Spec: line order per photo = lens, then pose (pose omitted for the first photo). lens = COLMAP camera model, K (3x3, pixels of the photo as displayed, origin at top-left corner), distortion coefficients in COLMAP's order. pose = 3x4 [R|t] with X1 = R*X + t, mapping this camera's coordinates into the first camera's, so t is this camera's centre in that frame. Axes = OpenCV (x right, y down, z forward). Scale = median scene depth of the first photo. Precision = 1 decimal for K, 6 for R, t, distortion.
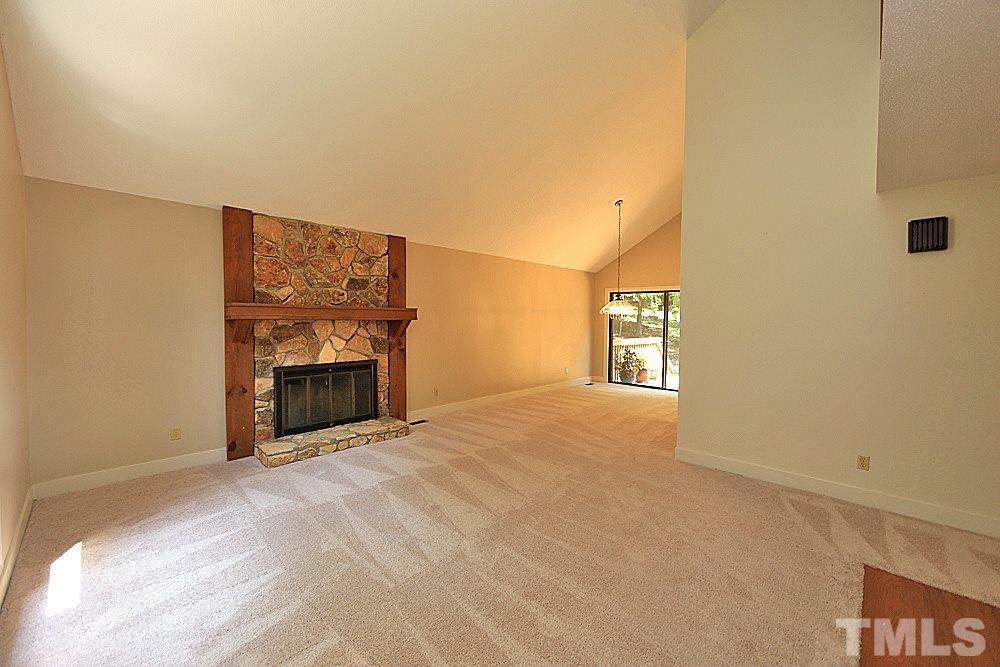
lens RADIAL K [[390.9, 0, 494.8], [0, 390.9, 330.8], [0, 0, 1]] dist [-0.001207, 0.000012]
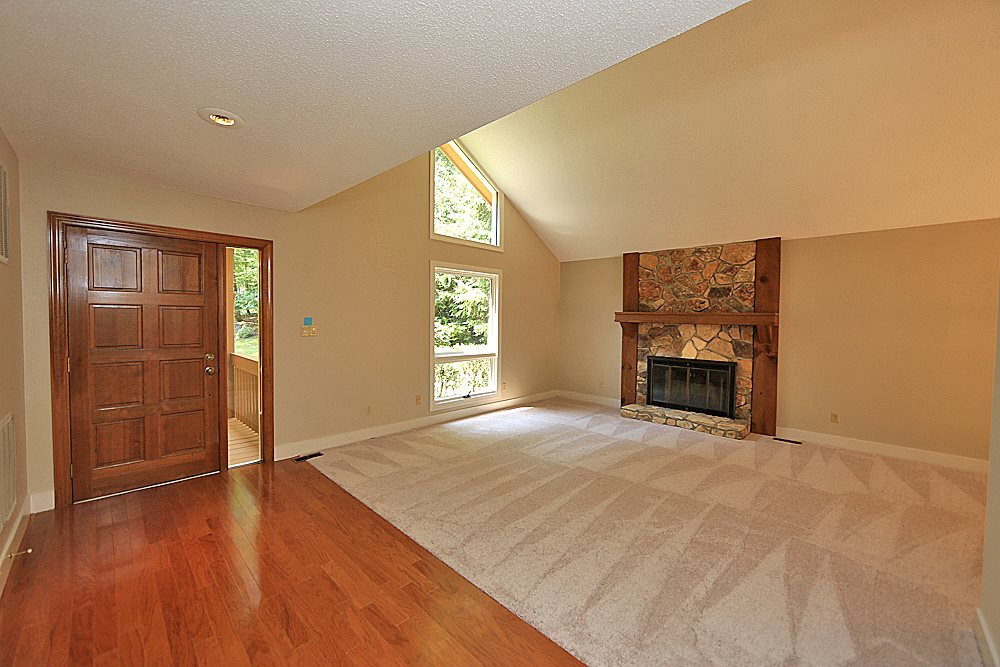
lens RADIAL K [[390.9, 0, 494.8], [0, 390.9, 331.3], [0, 0, 1]] dist [-0.001207, 0.000012]
pose [[0.023141, 0.025640, -0.999403, 0.795744], [-0.051290, 0.998385, 0.024426, -0.002779], [0.998416, 0.050695, 0.024419, 0.356632]]
